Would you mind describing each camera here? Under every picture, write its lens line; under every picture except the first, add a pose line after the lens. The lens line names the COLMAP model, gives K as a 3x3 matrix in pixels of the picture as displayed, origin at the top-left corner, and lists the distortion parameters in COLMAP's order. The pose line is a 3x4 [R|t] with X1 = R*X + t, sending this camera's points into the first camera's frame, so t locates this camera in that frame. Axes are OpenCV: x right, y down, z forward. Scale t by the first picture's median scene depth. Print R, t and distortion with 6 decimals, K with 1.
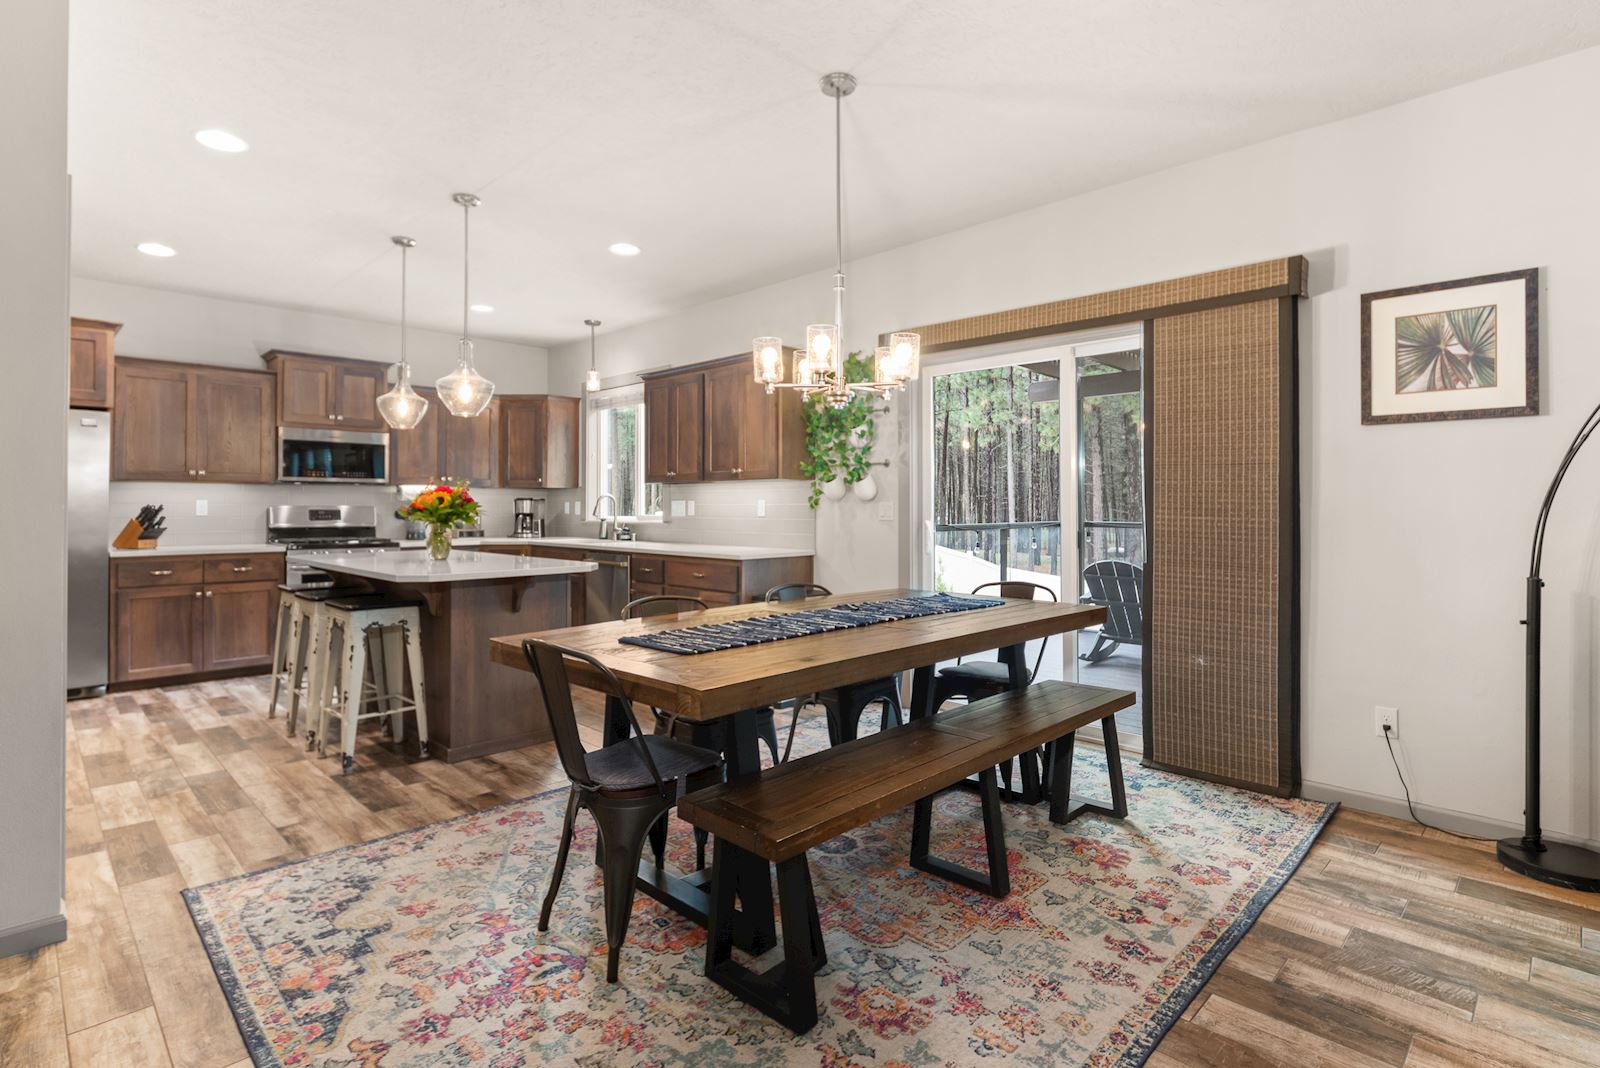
lens RADIAL K [[769.7, 0, 805.7], [0, 769.7, 524.8], [0, 0, 1]] dist [-0.004411, 0.000387]
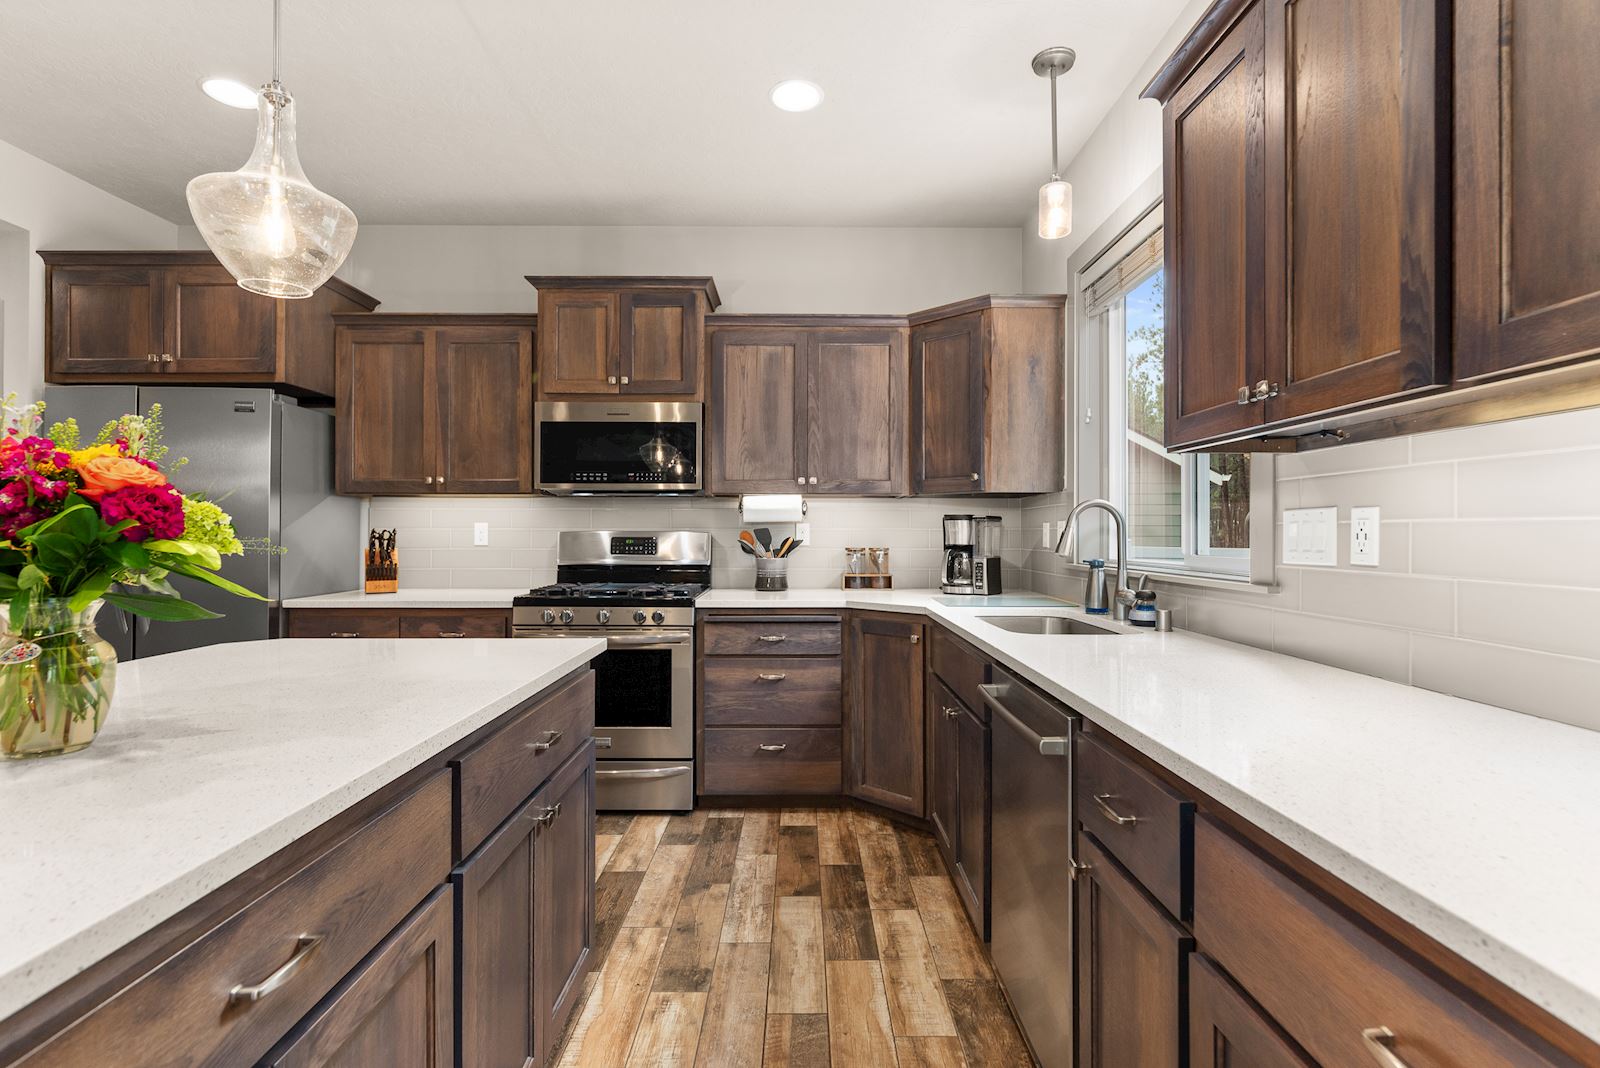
lens RADIAL K [[769.7, 0, 805.7], [0, 769.7, 524.8], [0, 0, 1]] dist [-0.004411, 0.000387]
pose [[0.717858, -0.010373, -0.696112, -0.101320], [-0.012996, 0.999515, -0.028296, -0.015201], [0.696068, 0.029359, 0.717375, 0.667742]]
